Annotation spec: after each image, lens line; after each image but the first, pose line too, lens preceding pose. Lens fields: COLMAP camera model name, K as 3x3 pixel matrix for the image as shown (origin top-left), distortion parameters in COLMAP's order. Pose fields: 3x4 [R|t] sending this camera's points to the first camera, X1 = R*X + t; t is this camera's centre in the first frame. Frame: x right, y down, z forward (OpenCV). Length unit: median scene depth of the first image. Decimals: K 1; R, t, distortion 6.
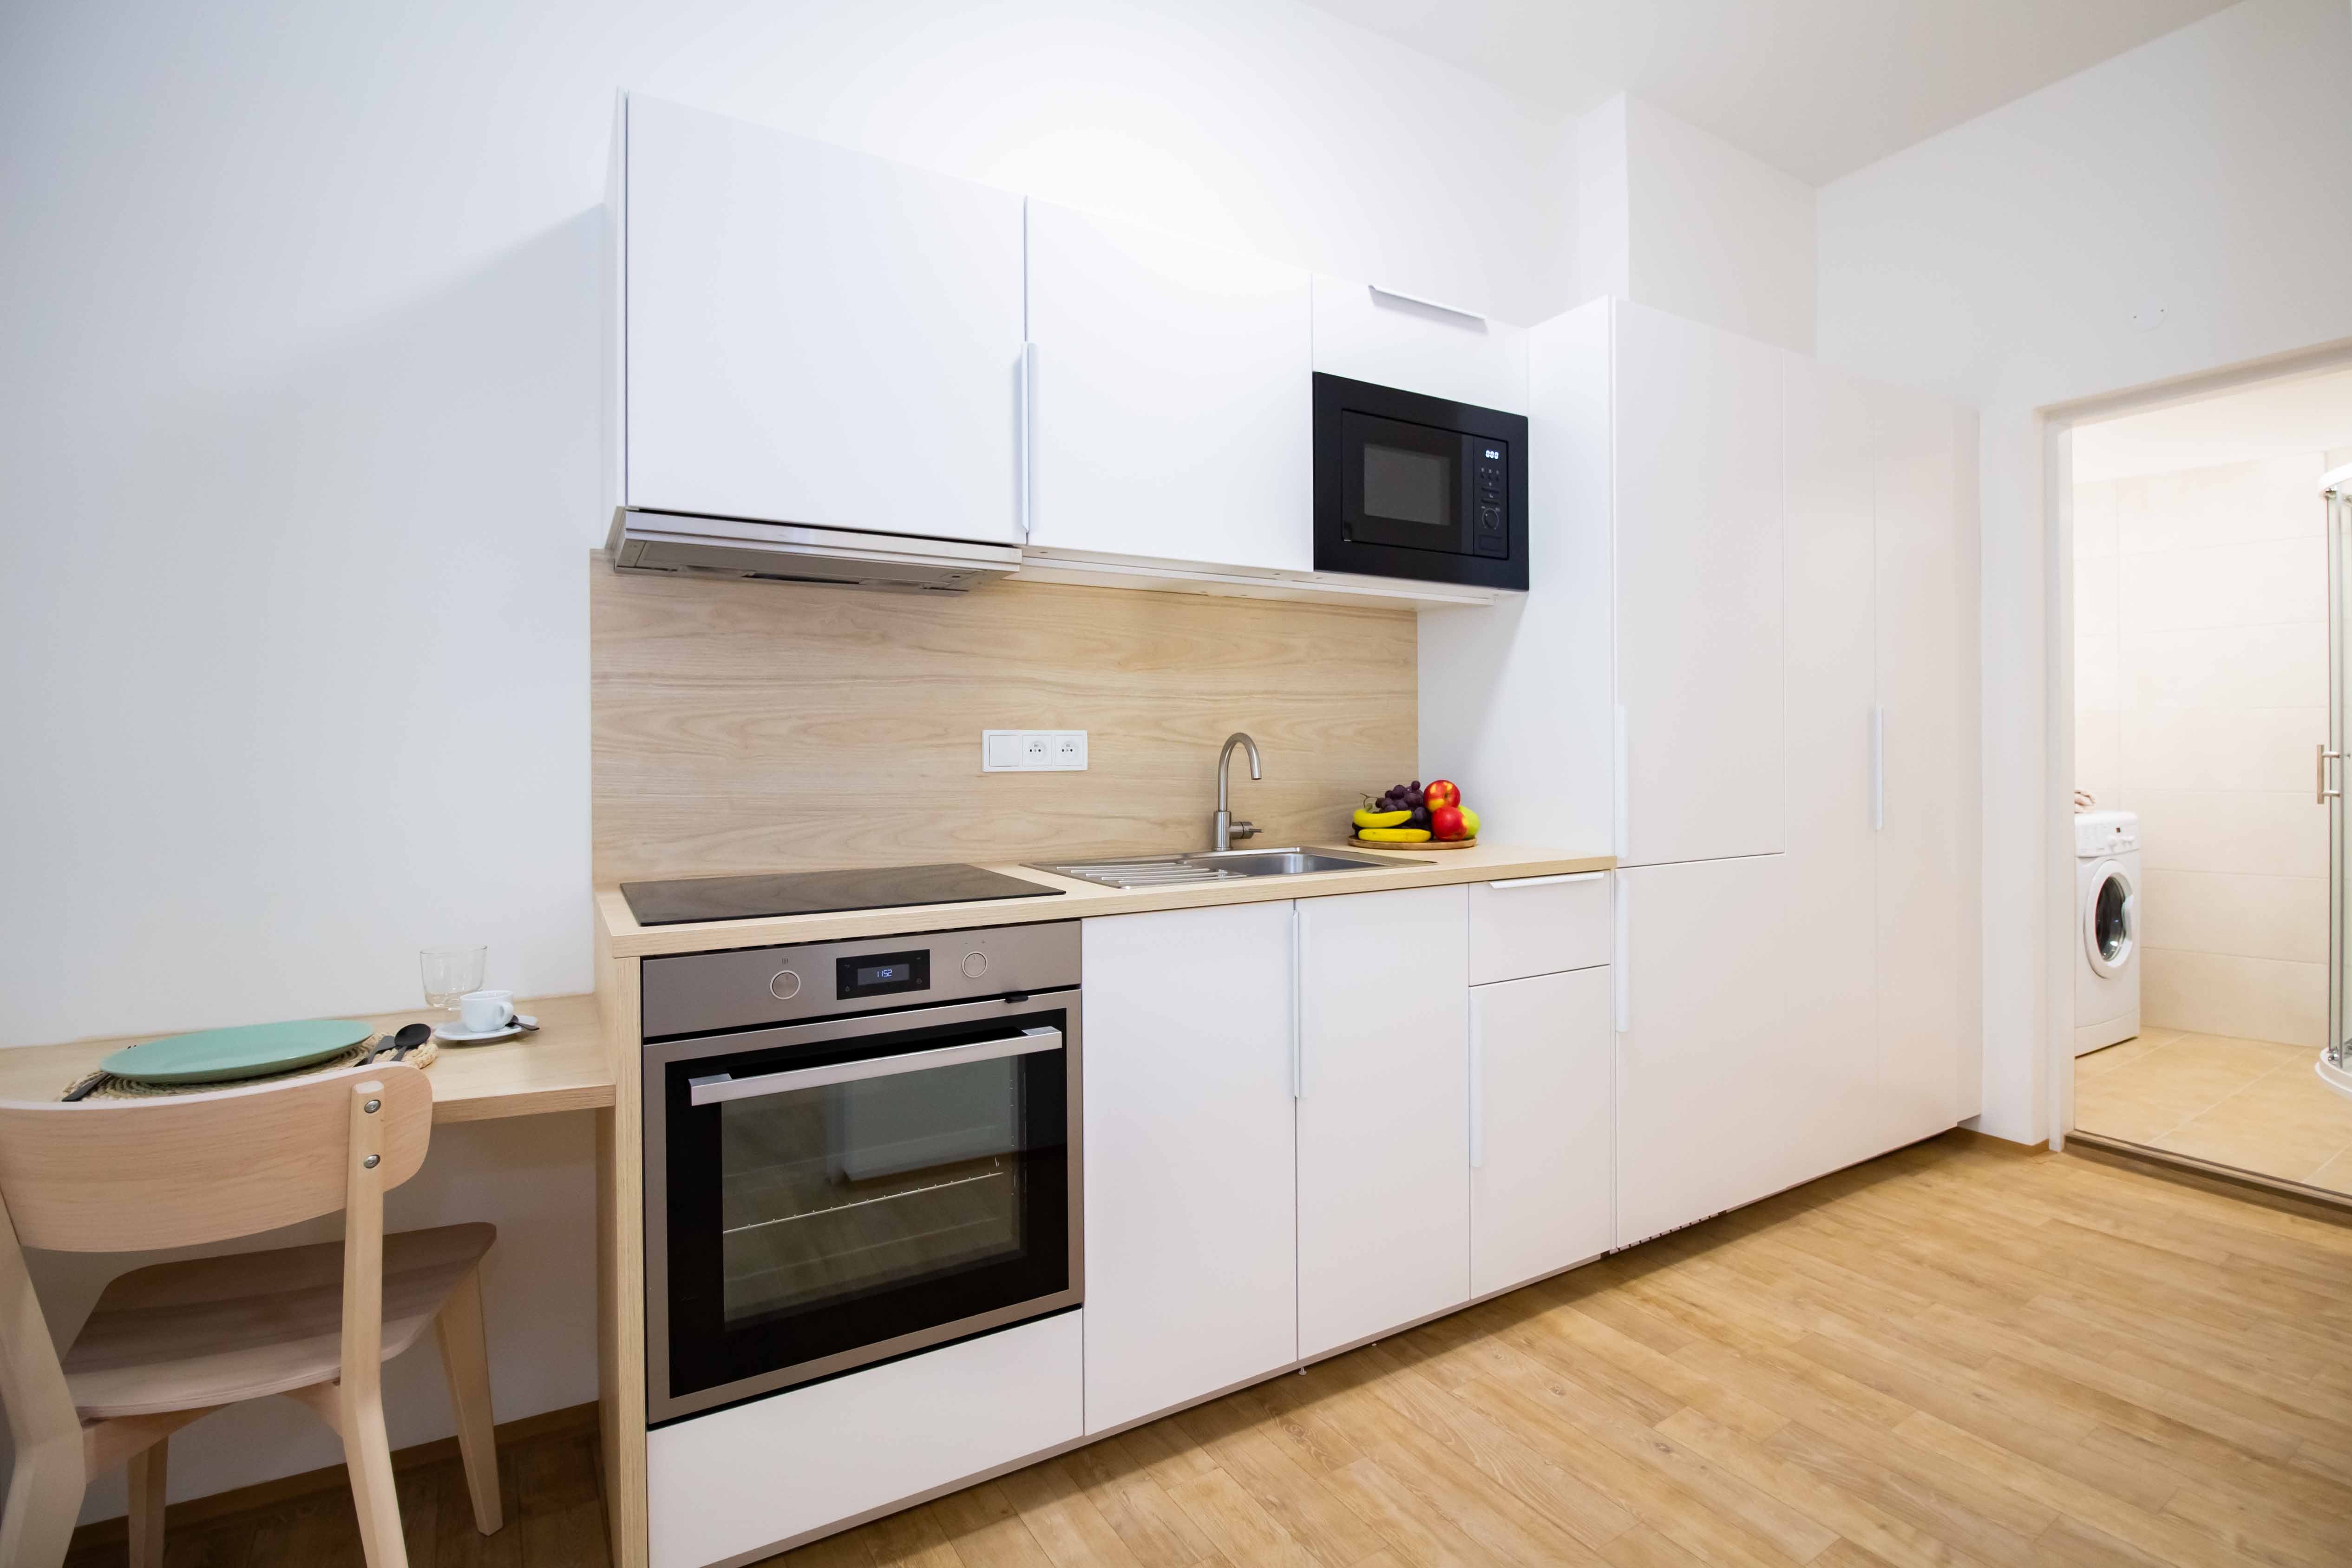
lens RADIAL K [[1090.4, 0, 1250.3], [0, 1090.4, 748.0], [0, 0, 1]] dist [-0.005833, -0.009121]
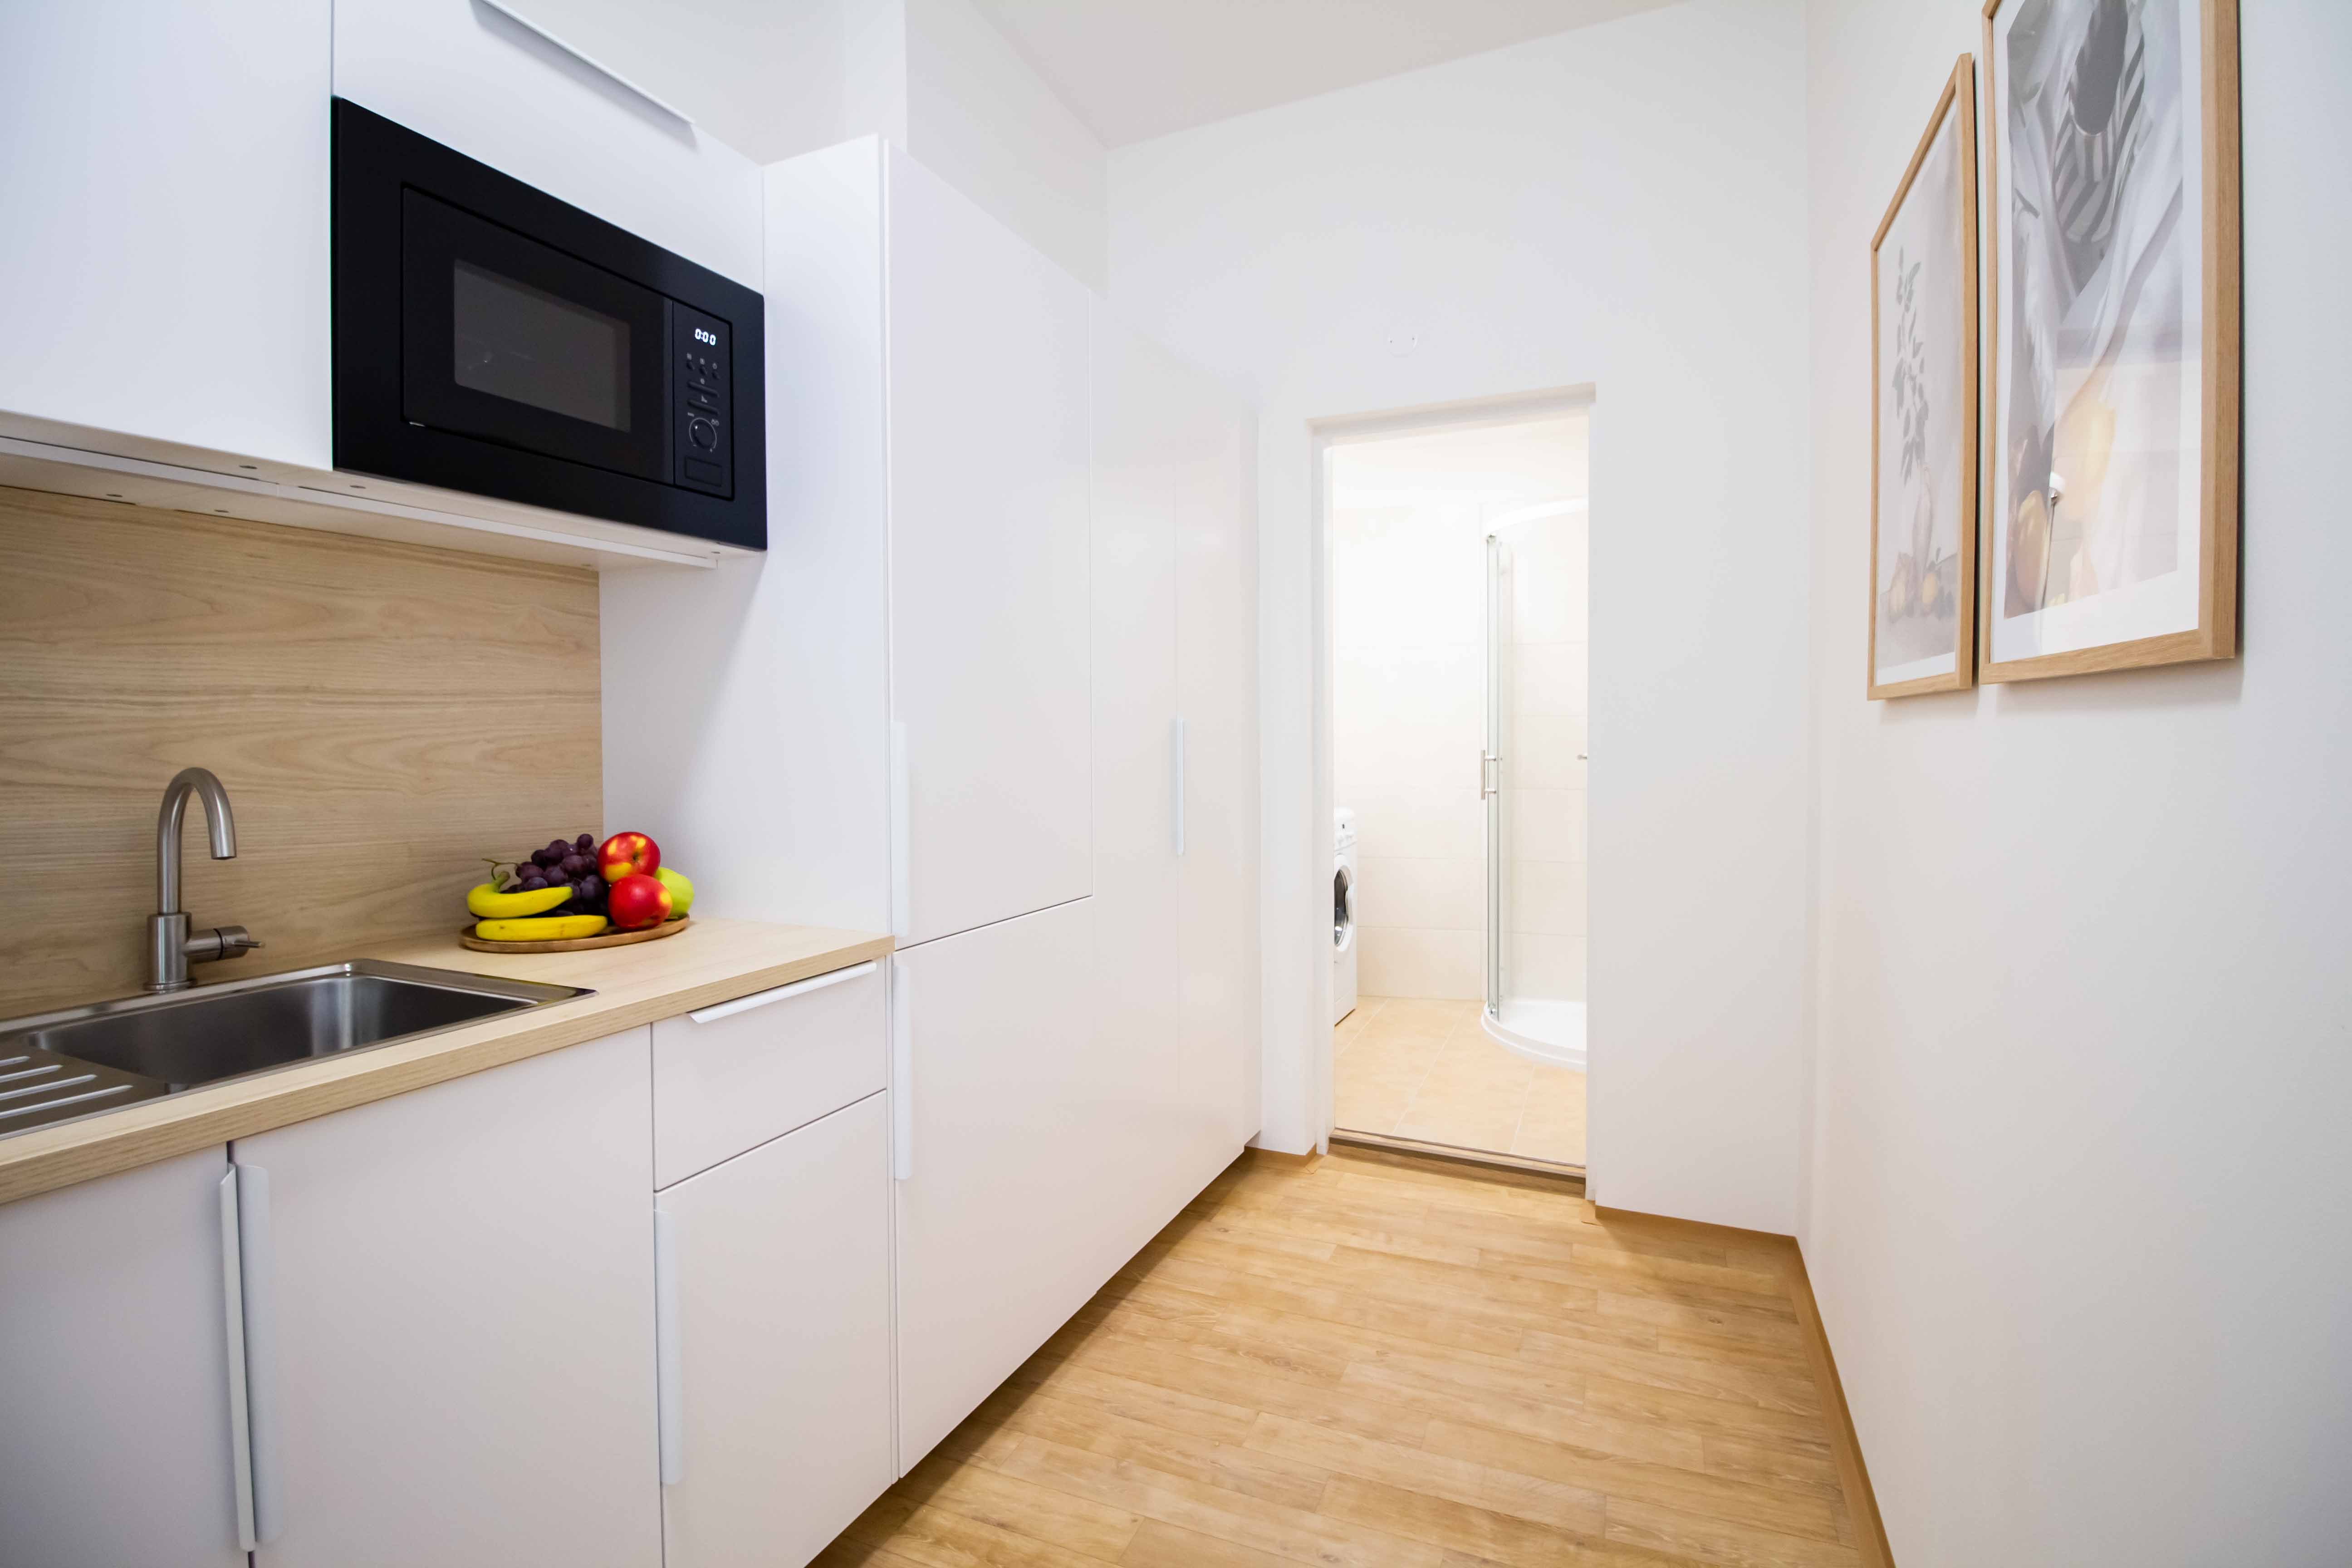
lens RADIAL K [[1090.4, 0, 1179.2], [0, 1090.4, 759.2], [0, 0, 1]] dist [-0.005833, -0.009121]
pose [[0.838198, -0.011574, 0.545243, 0.110349], [0.000691, 0.999797, 0.020161, -0.030060], [-0.545366, -0.016522, 0.838035, 0.317539]]
